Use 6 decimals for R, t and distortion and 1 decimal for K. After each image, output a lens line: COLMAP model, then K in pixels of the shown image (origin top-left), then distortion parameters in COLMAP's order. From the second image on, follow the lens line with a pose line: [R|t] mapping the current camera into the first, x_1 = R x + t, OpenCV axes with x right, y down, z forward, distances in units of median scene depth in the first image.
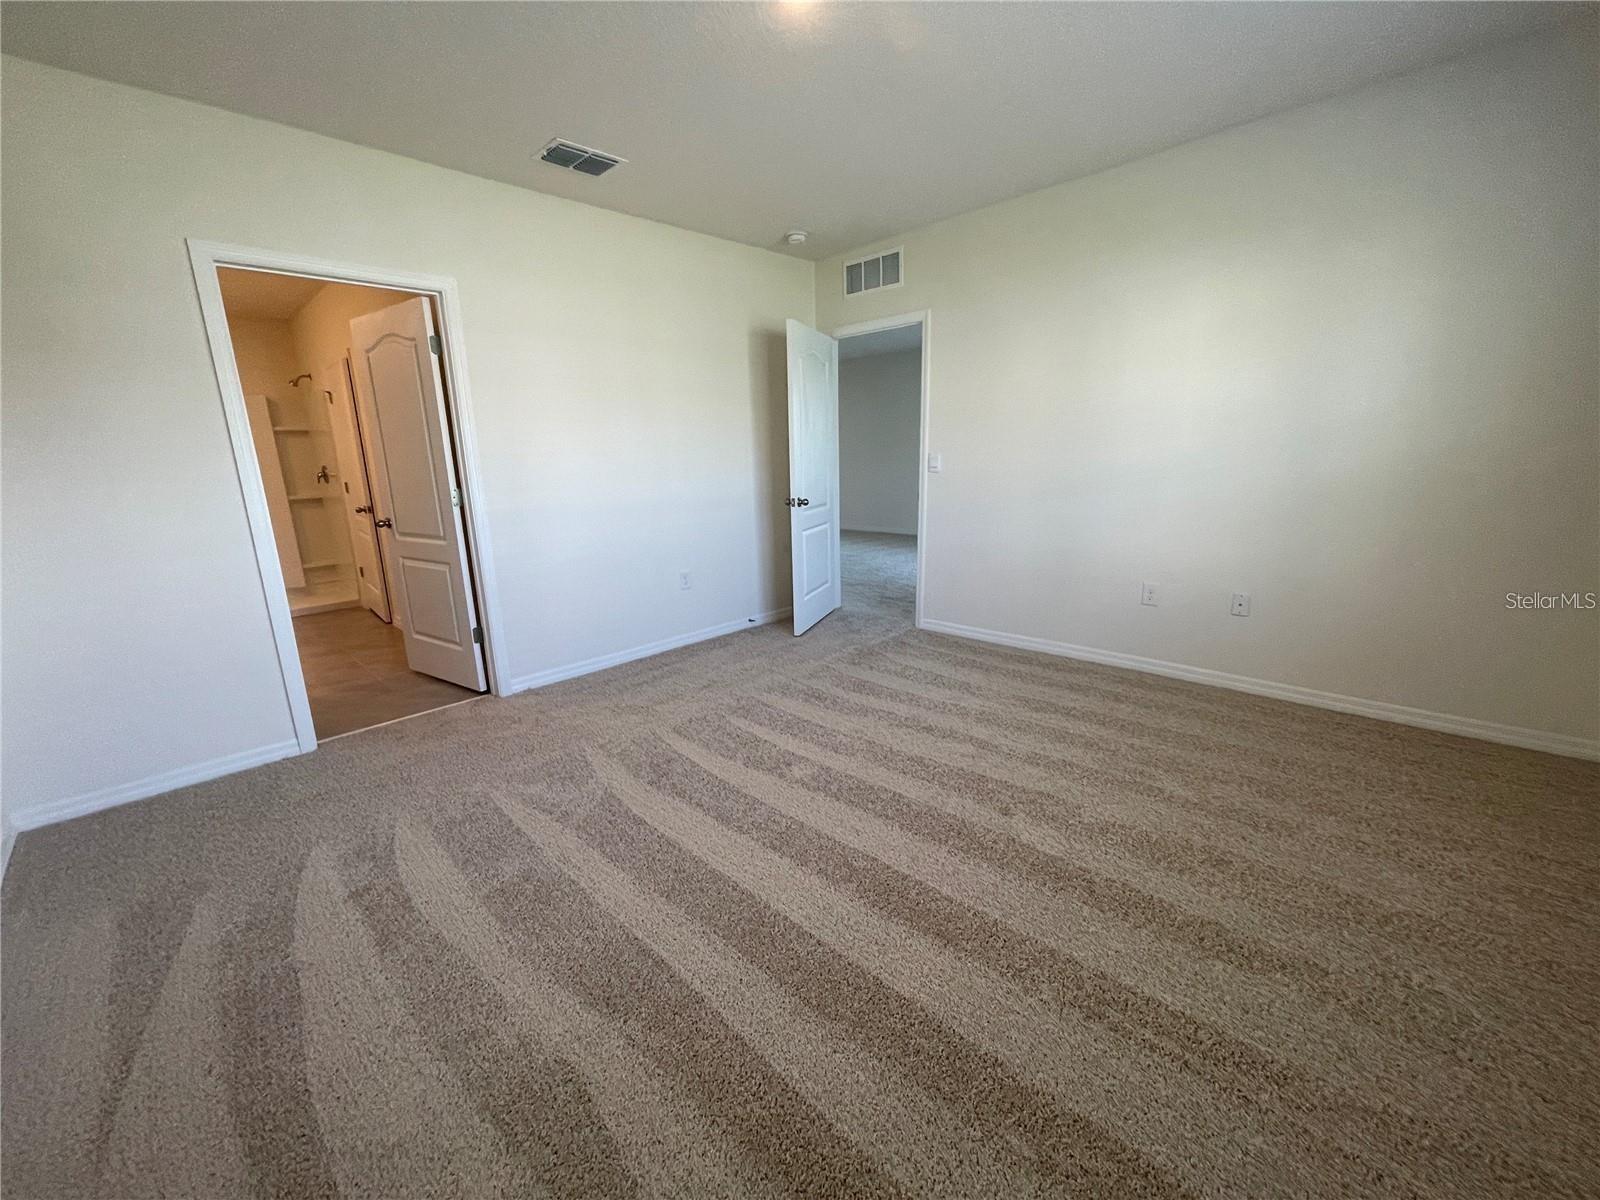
lens RADIAL K [[645.7, 0, 796.9], [0, 645.7, 599.1], [0, 0, 1]] dist [-0.003271, 0.001590]
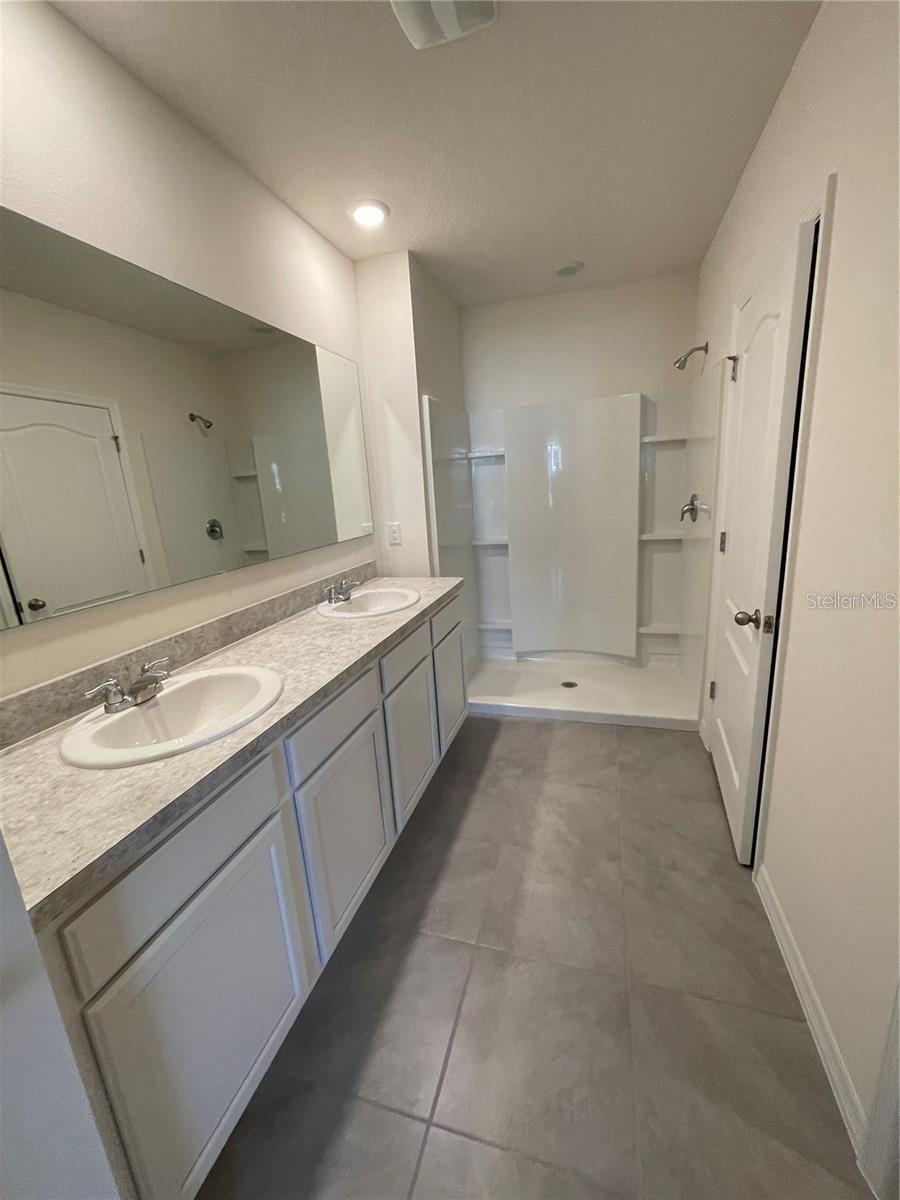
lens RADIAL K [[484.3, 0, 450.5], [0, 484.3, 590.8], [0, 0, 1]] dist [-0.003271, 0.001590]
pose [[0.464887, 0.195372, -0.863545, -0.420627], [-0.155879, 0.978175, 0.137389, -0.142982], [0.871540, 0.070738, 0.485195, 0.573462]]
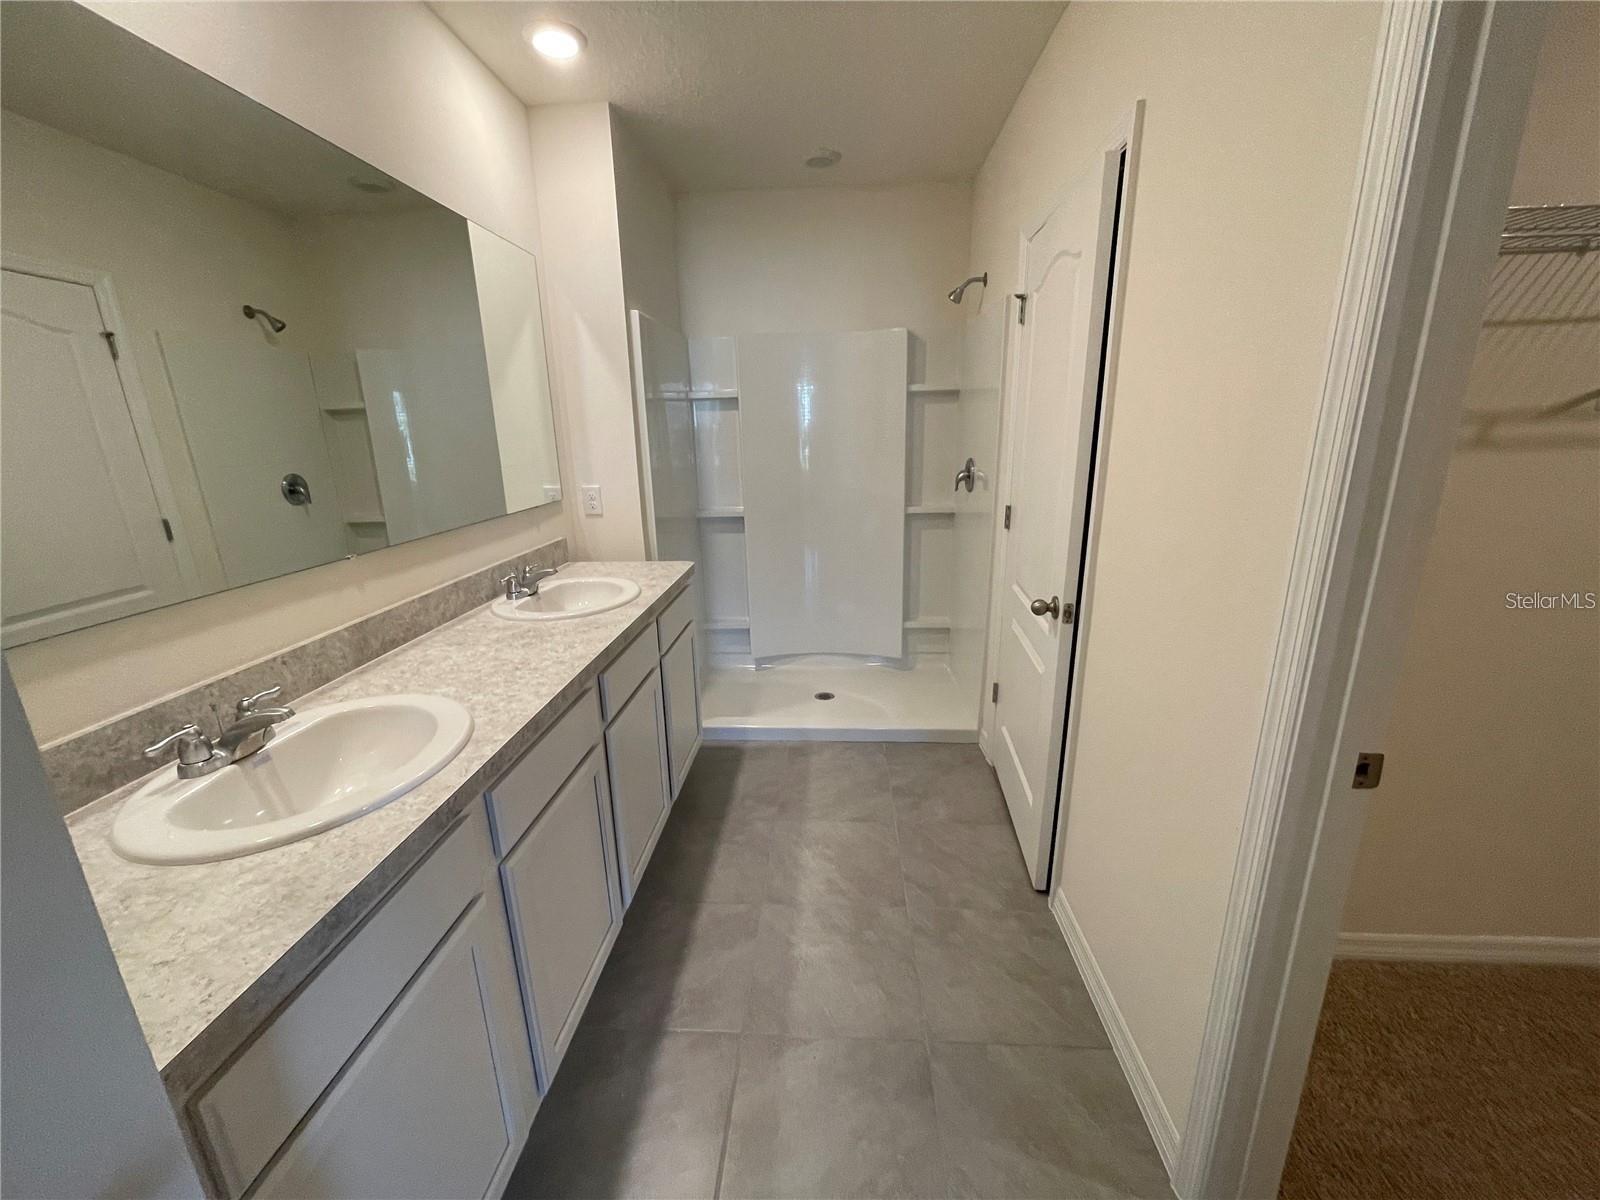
lens RADIAL K [[645.7, 0, 796.8], [0, 645.7, 597.8], [0, 0, 1]] dist [-0.003271, 0.001590]
pose [[0.657787, 0.211245, -0.722975, -0.428951], [-0.171961, 0.976633, 0.128905, -0.140615], [0.733312, 0.039532, 0.678742, 0.552155]]
